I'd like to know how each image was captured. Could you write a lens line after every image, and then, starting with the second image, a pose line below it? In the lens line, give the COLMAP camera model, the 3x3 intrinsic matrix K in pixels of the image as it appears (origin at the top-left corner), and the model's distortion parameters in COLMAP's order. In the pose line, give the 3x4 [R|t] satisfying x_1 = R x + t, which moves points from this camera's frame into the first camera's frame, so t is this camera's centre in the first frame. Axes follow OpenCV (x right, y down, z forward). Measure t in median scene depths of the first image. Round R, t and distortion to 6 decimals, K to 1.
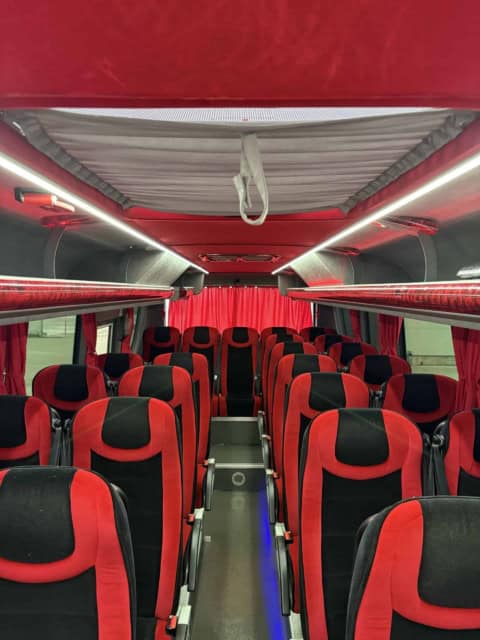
lens RADIAL K [[472.9, 0, 237.6], [0, 472.9, 317.3], [0, 0, 1]] dist [0.025262, -0.032233]
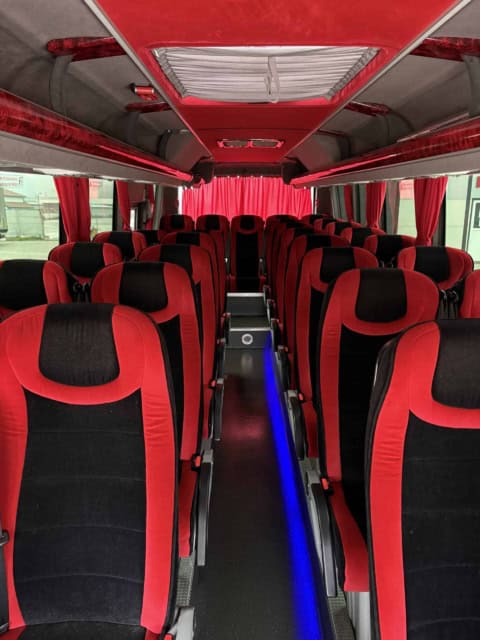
lens RADIAL K [[472.9, 0, 244.3], [0, 472.9, 322.2], [0, 0, 1]] dist [0.025262, -0.032233]
pose [[0.999922, -0.008405, 0.009205, -0.016890], [0.006289, 0.977761, 0.209629, 0.043280], [-0.010762, -0.209555, 0.977738, -0.175535]]
